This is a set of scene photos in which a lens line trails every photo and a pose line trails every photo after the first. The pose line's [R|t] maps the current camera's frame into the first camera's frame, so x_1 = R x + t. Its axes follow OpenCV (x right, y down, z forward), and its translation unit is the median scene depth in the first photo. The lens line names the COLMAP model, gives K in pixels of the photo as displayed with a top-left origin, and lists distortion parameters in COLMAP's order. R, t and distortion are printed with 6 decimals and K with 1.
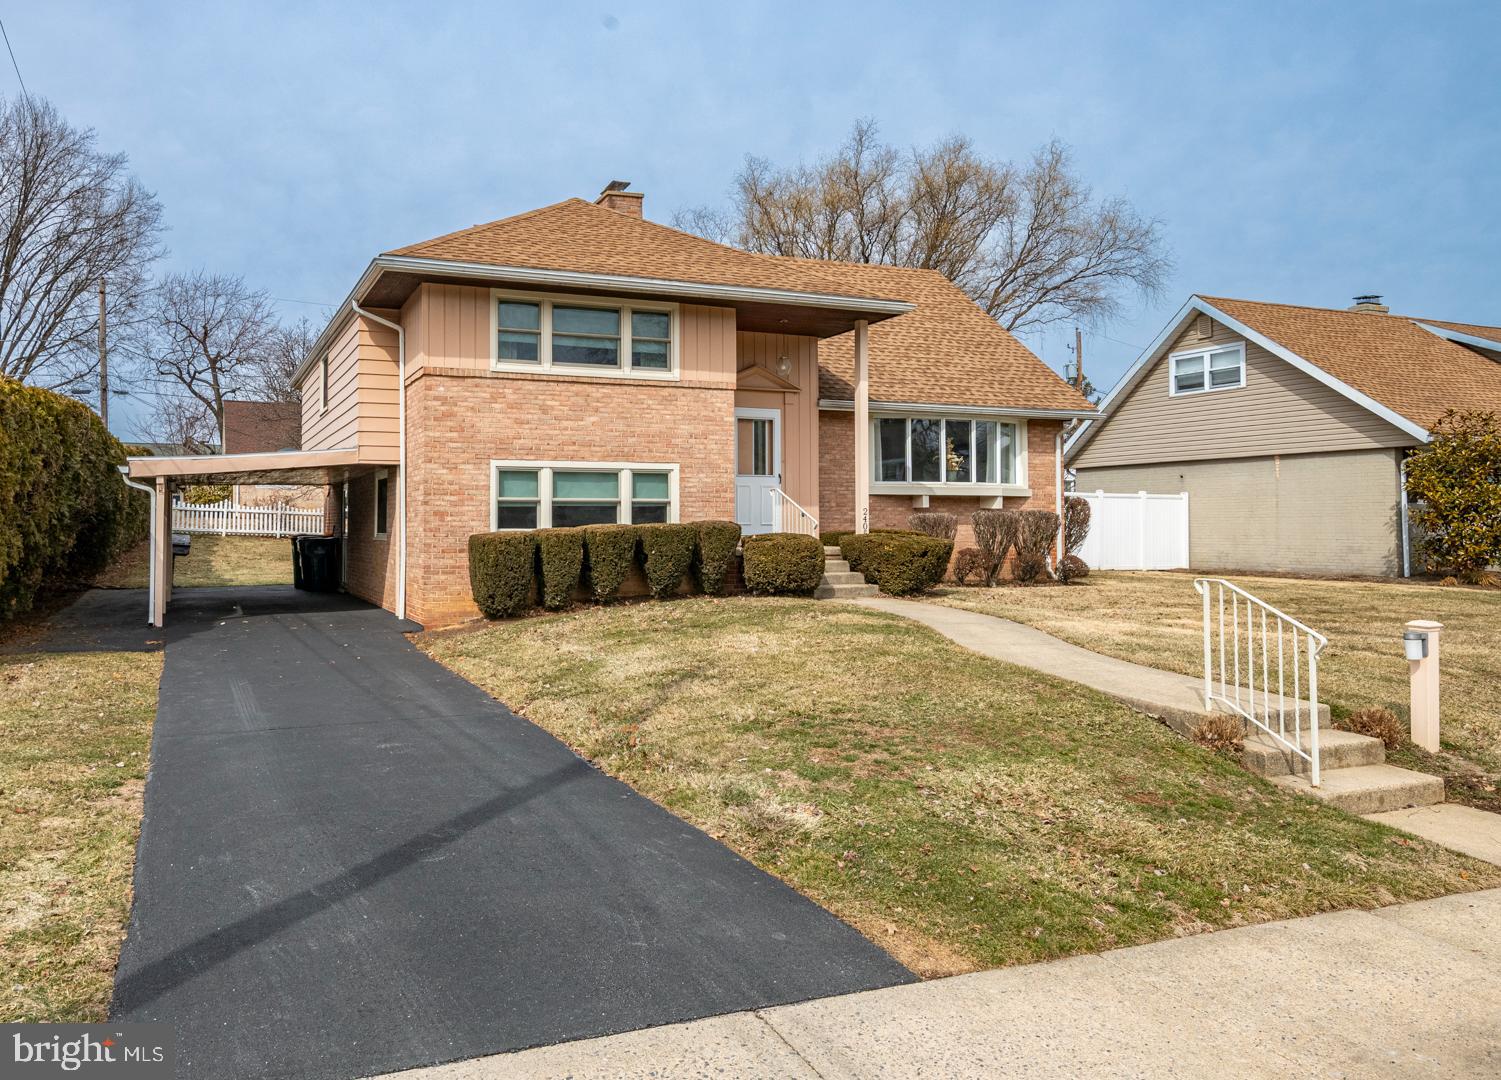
lens RADIAL K [[1234.8, 0, 749.0], [0, 1234.8, 505.8], [0, 0, 1]] dist [0.005401, 0.002798]
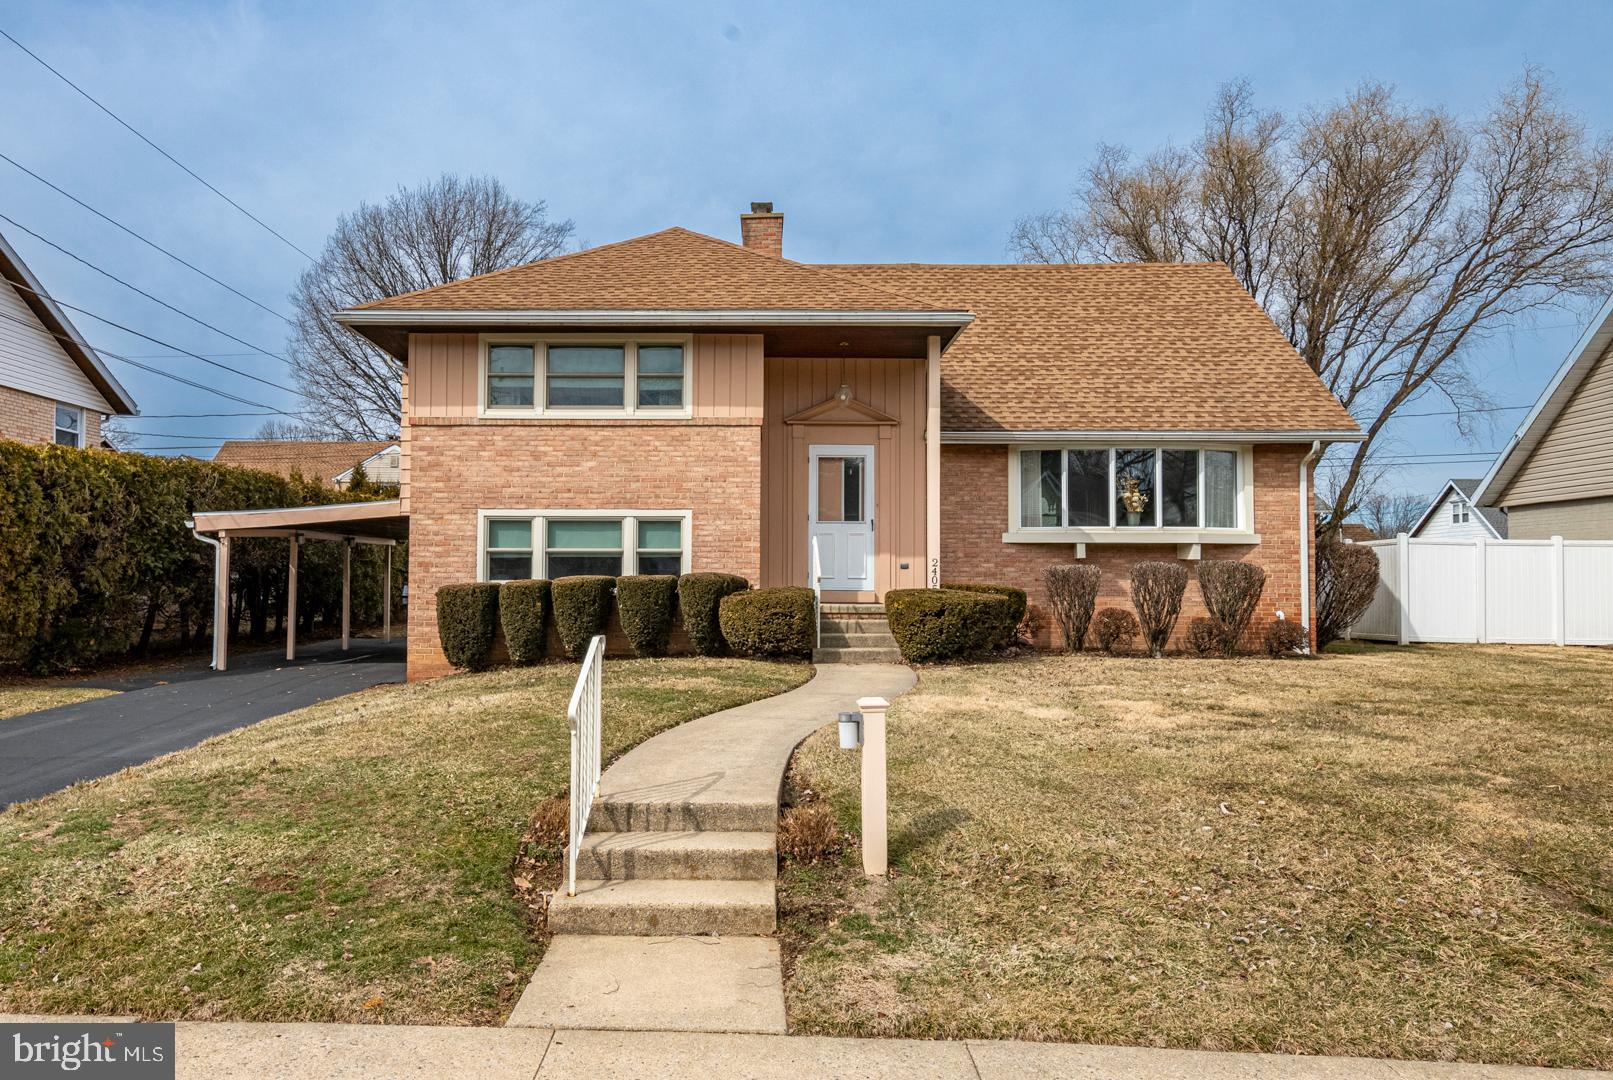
lens RADIAL K [[1393.6, 0, 806.5], [0, 1393.6, 540.0], [0, 0, 1]] dist [0.003207, 0.001550]
pose [[0.899322, -0.009443, -0.437184, 0.474816], [0.002059, 0.999847, -0.017360, 0.006106], [0.437282, 0.014712, 0.899204, 0.118559]]
